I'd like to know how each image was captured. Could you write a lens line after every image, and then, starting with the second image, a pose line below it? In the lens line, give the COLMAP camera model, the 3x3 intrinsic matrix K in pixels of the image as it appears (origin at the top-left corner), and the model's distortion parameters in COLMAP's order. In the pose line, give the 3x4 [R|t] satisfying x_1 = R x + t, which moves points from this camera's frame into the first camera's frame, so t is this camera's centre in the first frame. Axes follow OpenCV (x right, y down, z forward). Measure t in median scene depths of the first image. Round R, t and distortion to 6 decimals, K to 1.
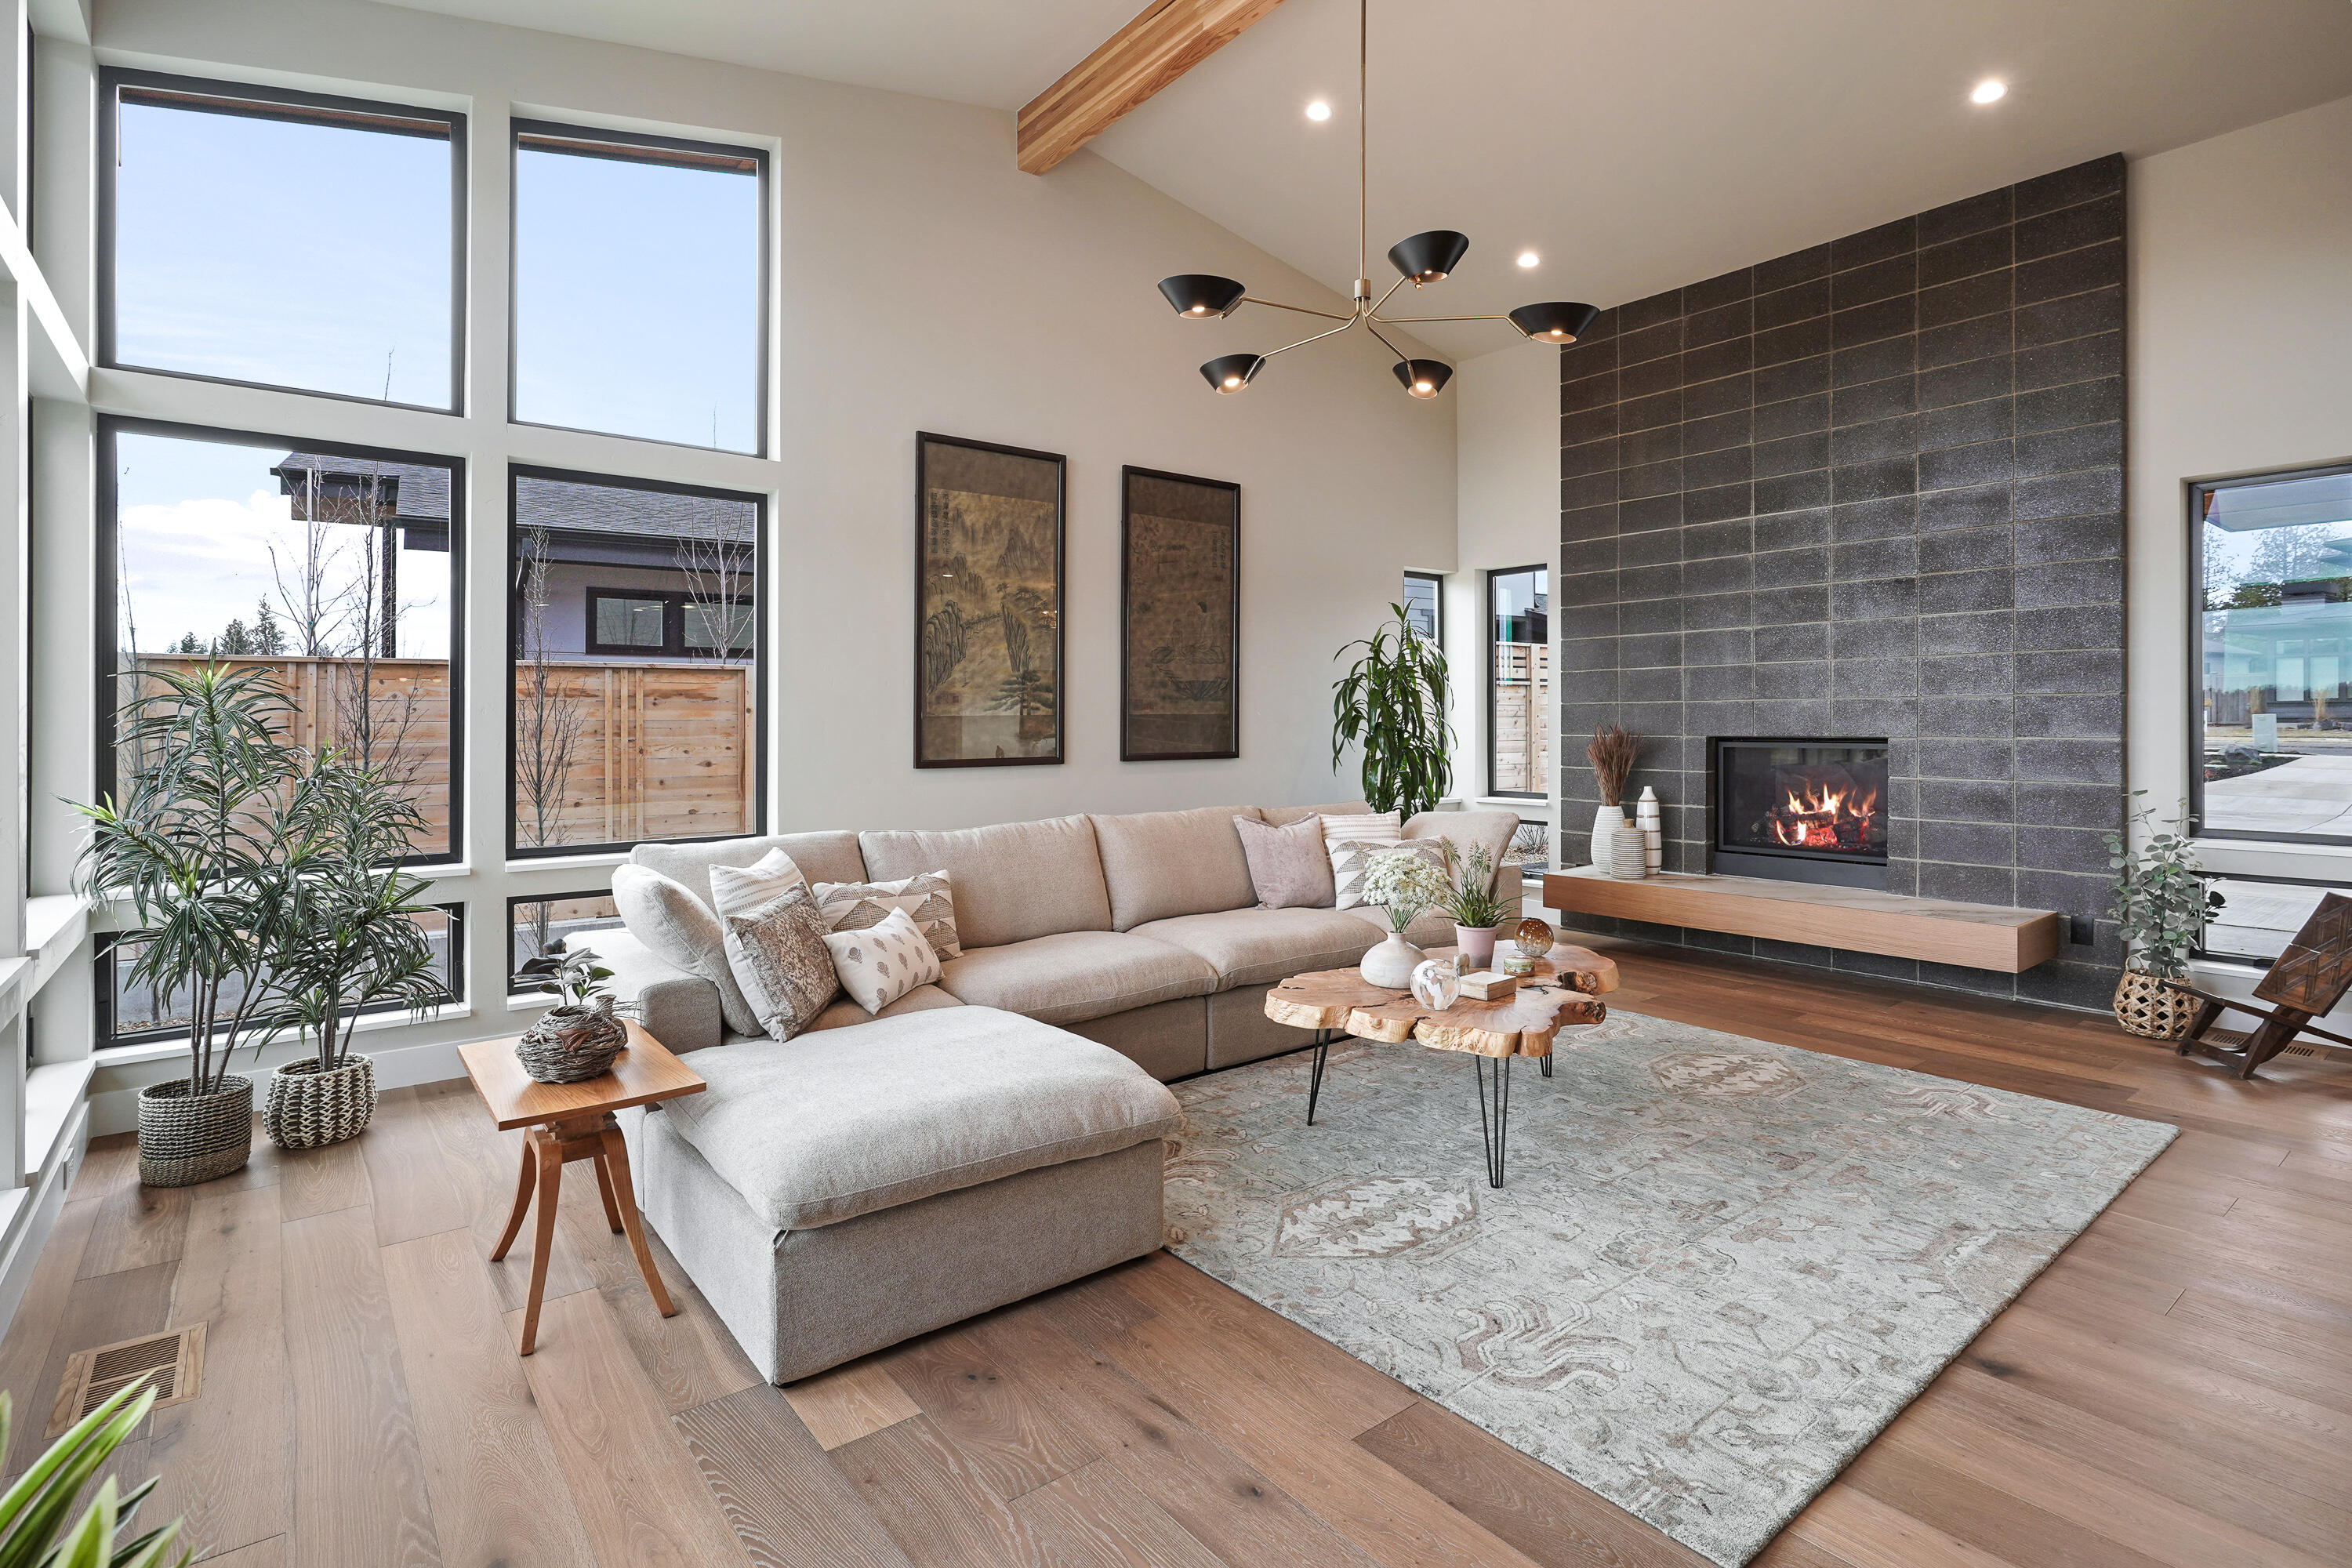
lens RADIAL K [[1152.0, 0, 1177.6], [0, 1152.0, 720.6], [0, 0, 1]] dist [-0.013488, 0.000507]
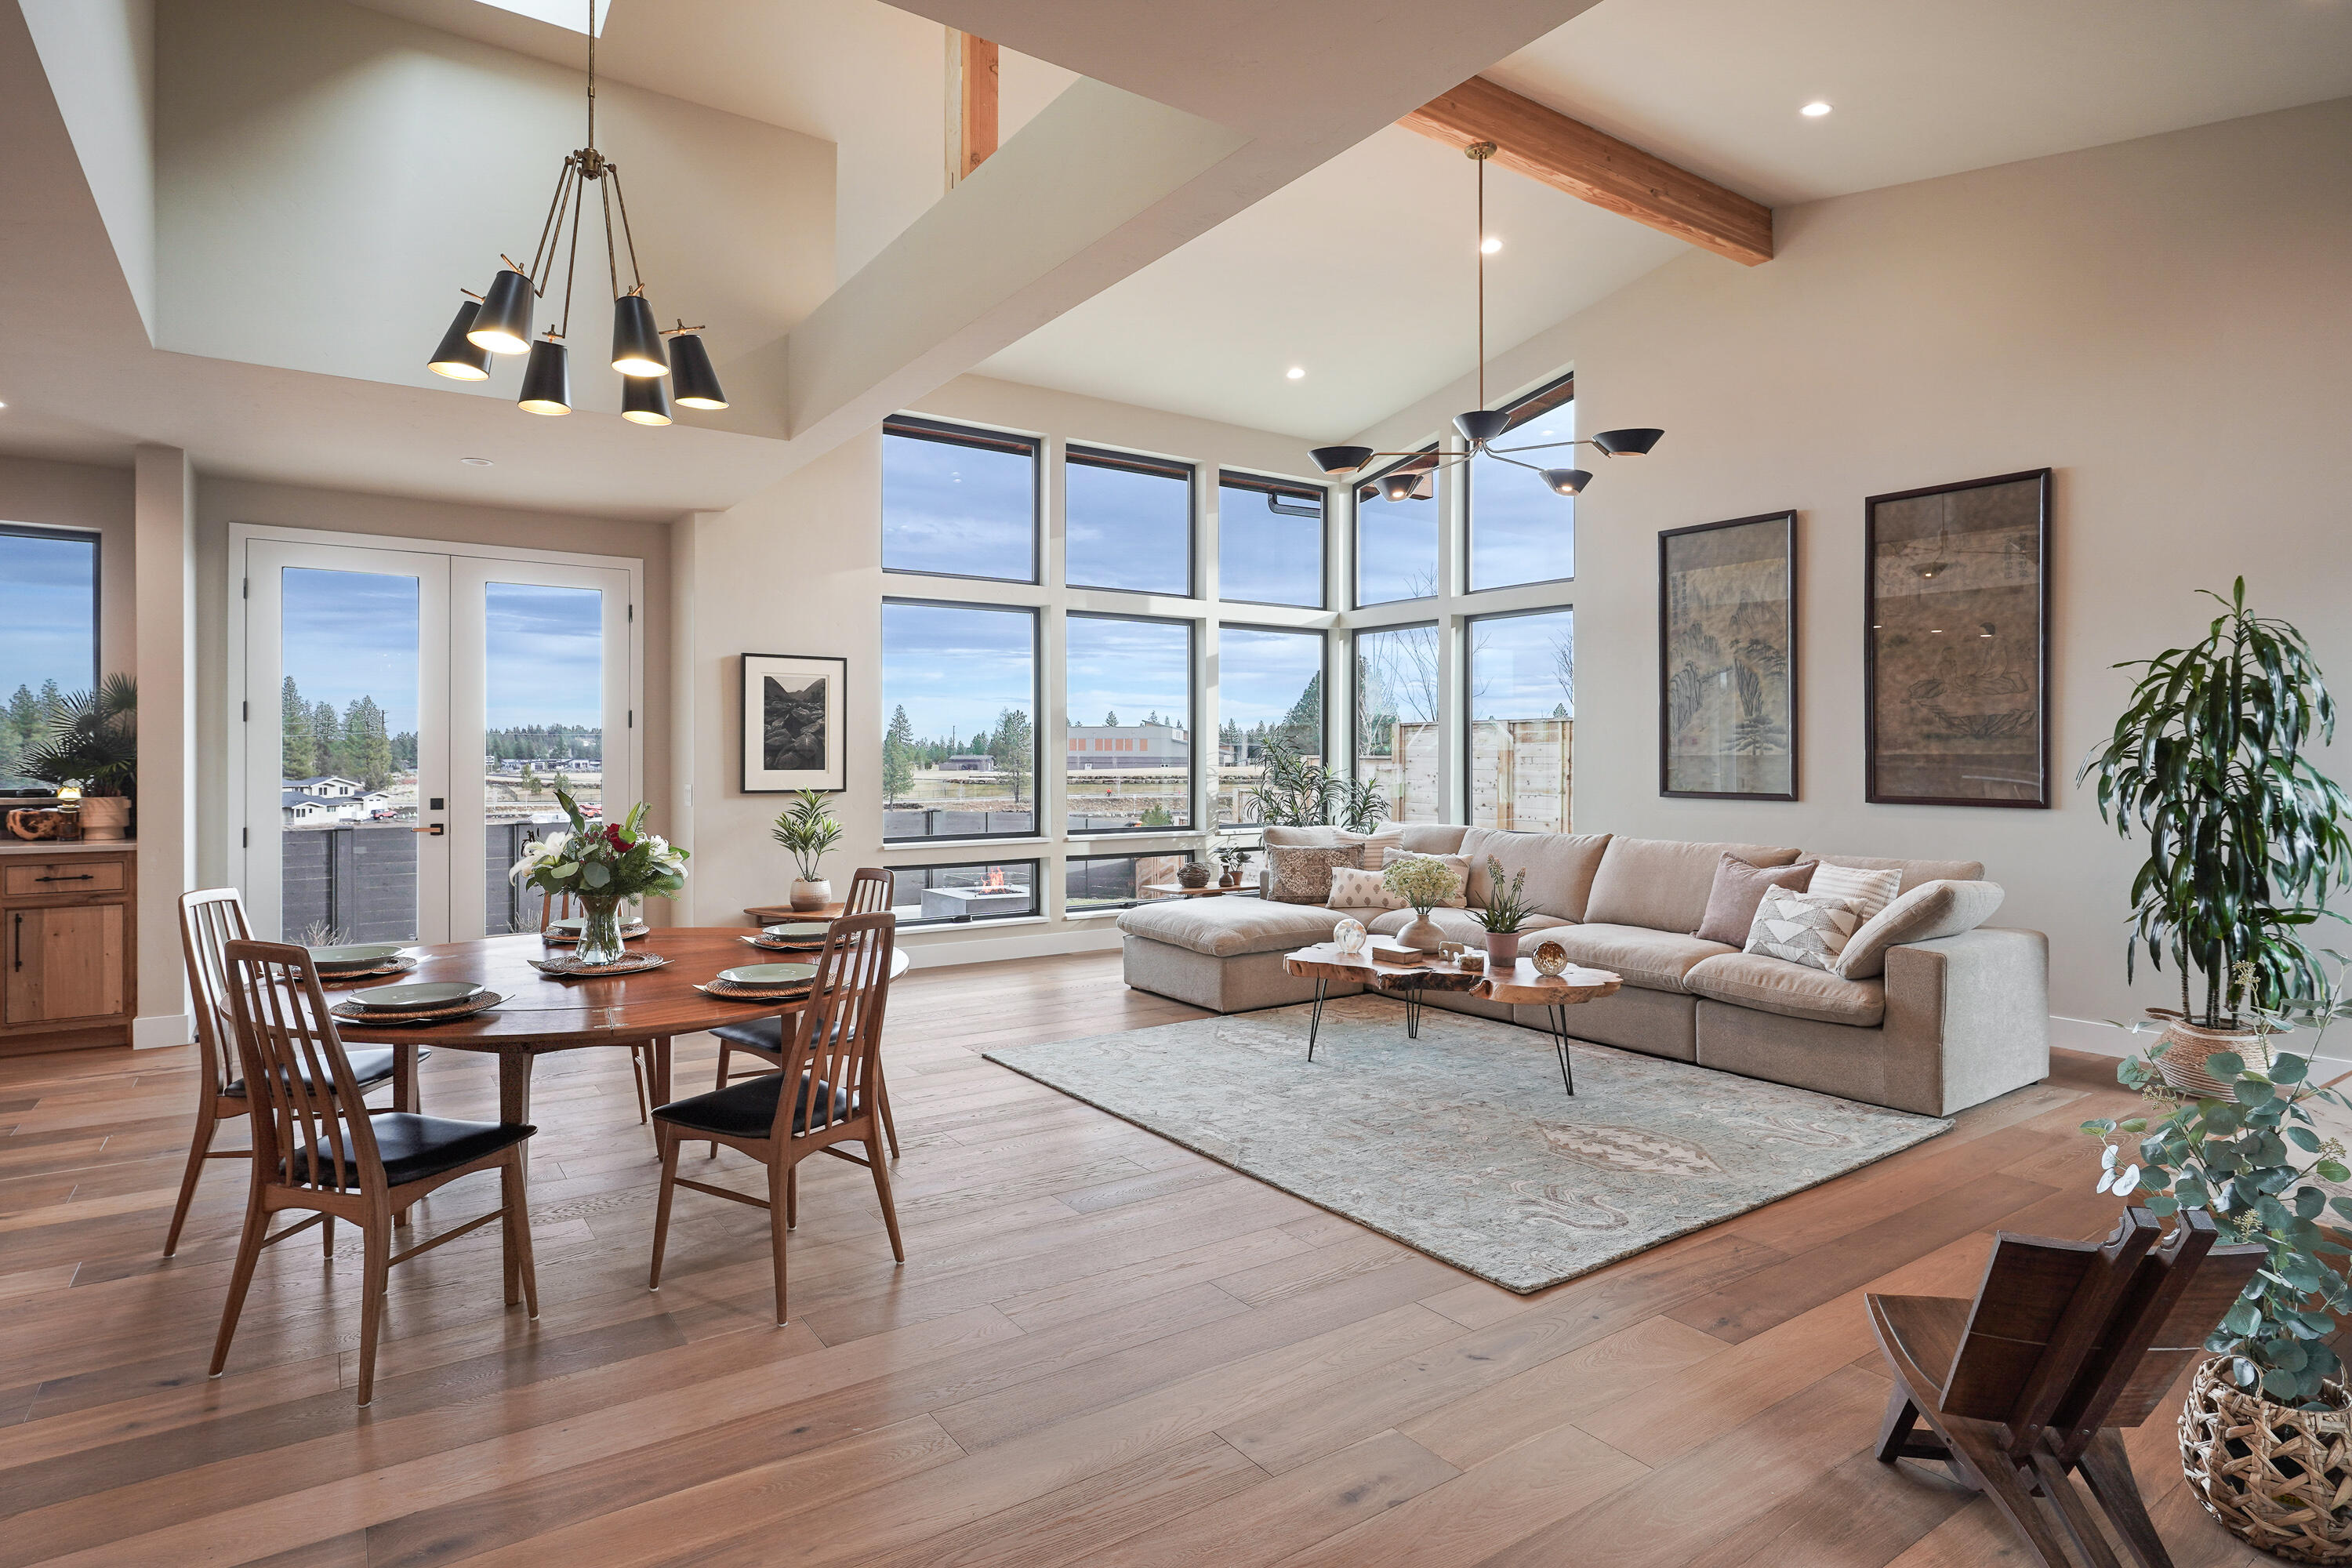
lens RADIAL K [[1244.3, 0, 1182.6], [0, 1244.3, 757.4], [0, 0, 1]] dist [-0.002265, 0.000666]
pose [[-0.056858, 0.005009, -0.998370, 1.118498], [-0.002707, 0.999983, 0.005171, -0.007176], [0.998379, 0.002996, -0.056844, 0.524950]]
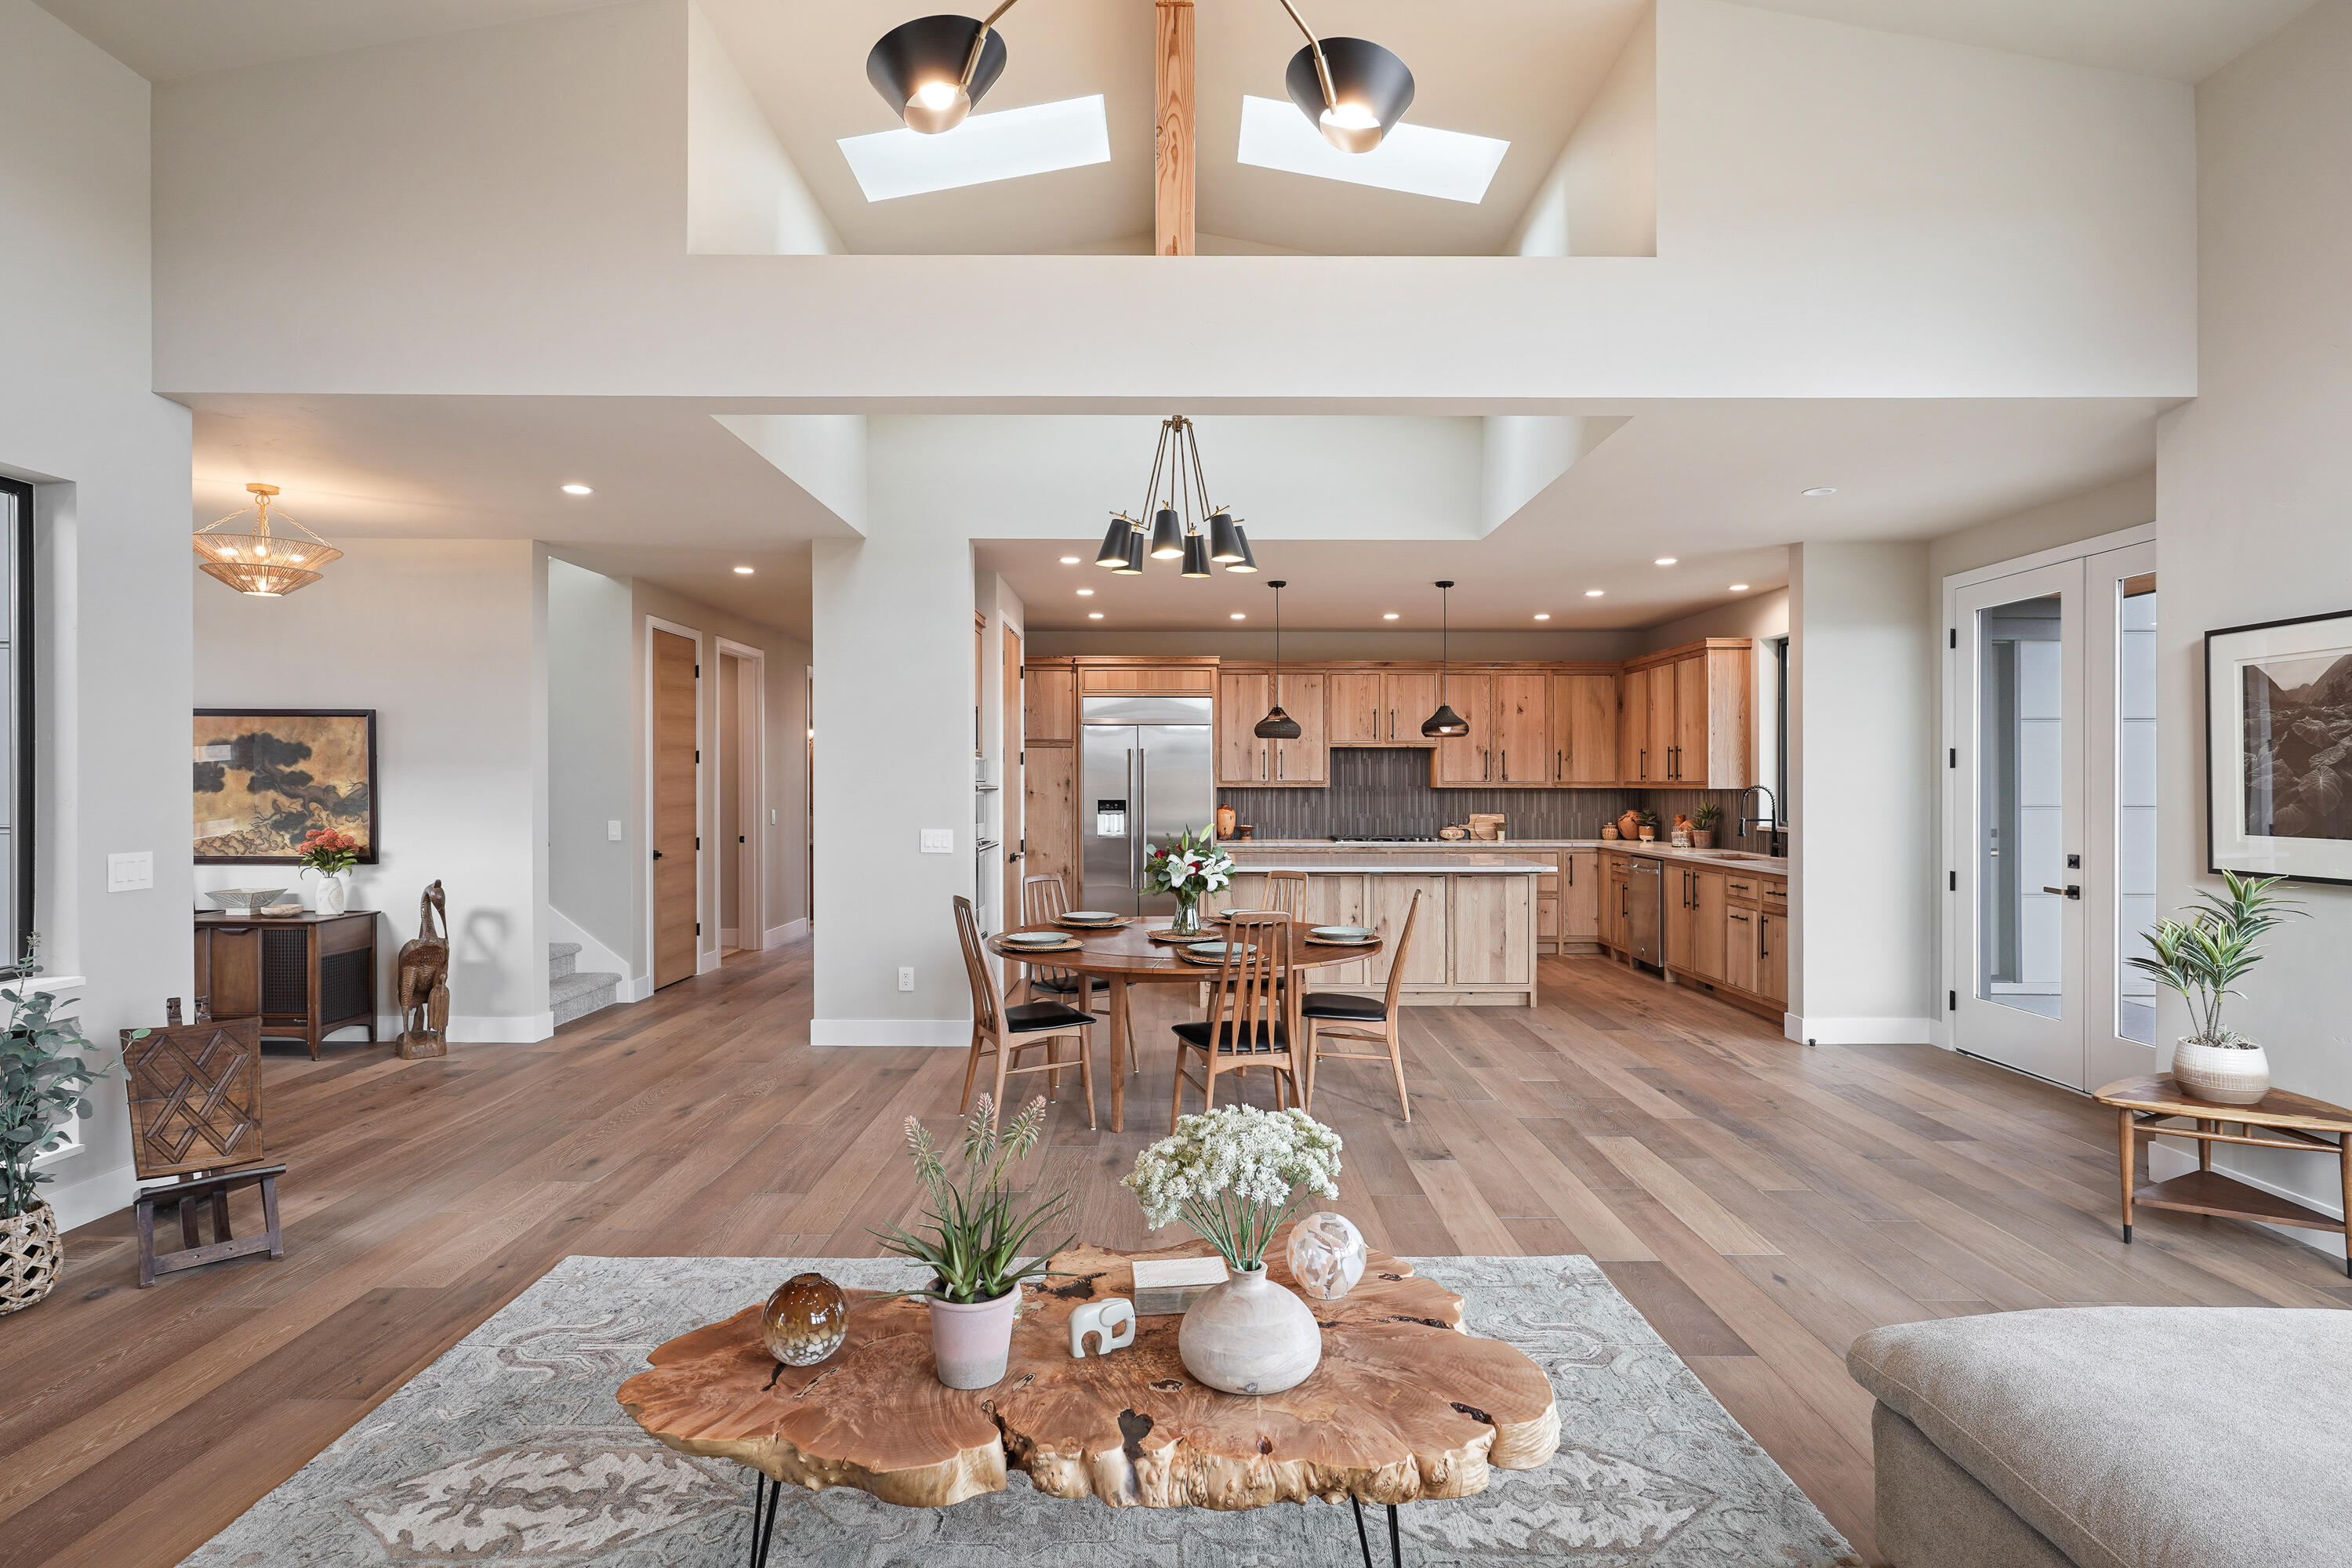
lens RADIAL K [[1202.4, 0, 1176.0], [0, 1202.4, 784.0], [0, 0, 1]] dist [-0.001811, 0.000708]
pose [[-0.785079, 0.002749, 0.619390, -0.070222], [0.001026, 0.999995, -0.003137, -0.013973], [-0.619395, -0.001828, -0.785077, 0.940364]]
